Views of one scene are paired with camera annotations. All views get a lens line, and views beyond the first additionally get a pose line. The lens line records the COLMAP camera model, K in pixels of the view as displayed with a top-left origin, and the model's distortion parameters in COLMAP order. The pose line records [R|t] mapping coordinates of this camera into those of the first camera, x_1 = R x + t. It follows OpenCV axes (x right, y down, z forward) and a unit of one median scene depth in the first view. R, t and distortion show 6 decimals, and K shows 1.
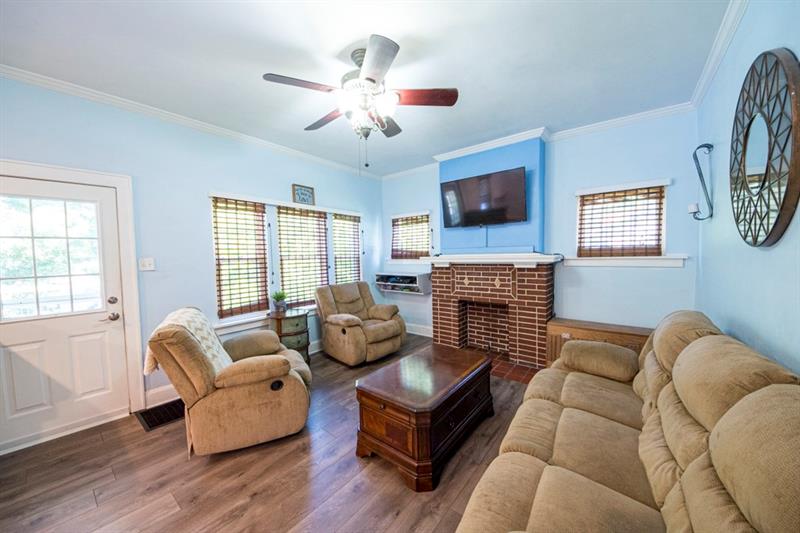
lens RADIAL K [[283.7, 0, 391.0], [0, 283.7, 267.8], [0, 0, 1]] dist [0.023674, -0.016777]
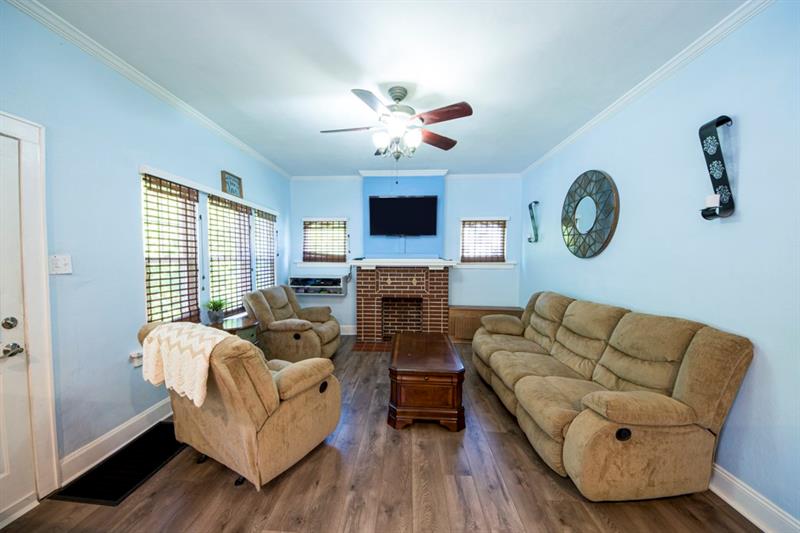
lens RADIAL K [[283.7, 0, 391.0], [0, 283.7, 267.8], [0, 0, 1]] dist [0.023674, -0.016777]
pose [[0.811213, 0.001828, 0.584748, -0.445298], [0.007414, 0.999883, -0.013412, 0.007163], [-0.584703, 0.015216, 0.811104, 0.031186]]
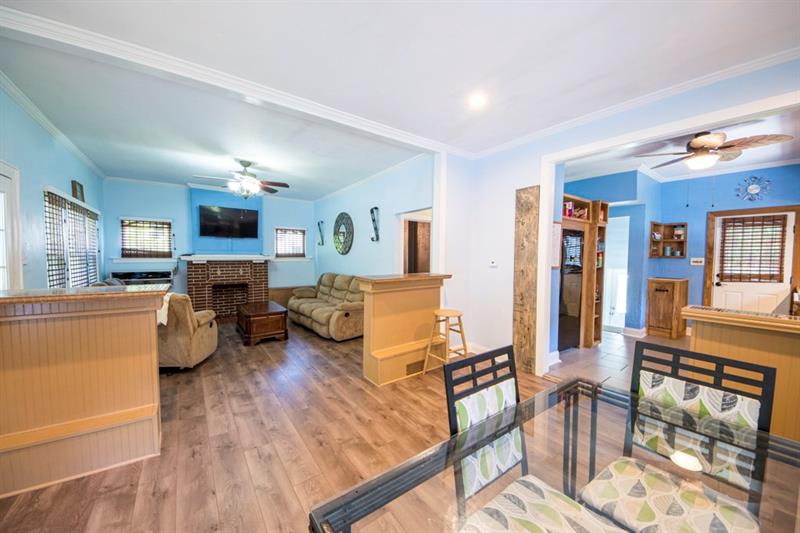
lens RADIAL K [[283.7, 0, 391.0], [0, 283.7, 267.8], [0, 0, 1]] dist [0.023674, -0.016777]
pose [[0.266601, -0.020105, 0.963597, -1.025025], [0.034770, 0.999332, 0.011231, 0.040130], [-0.963179, 0.030510, 0.267122, -0.328244]]
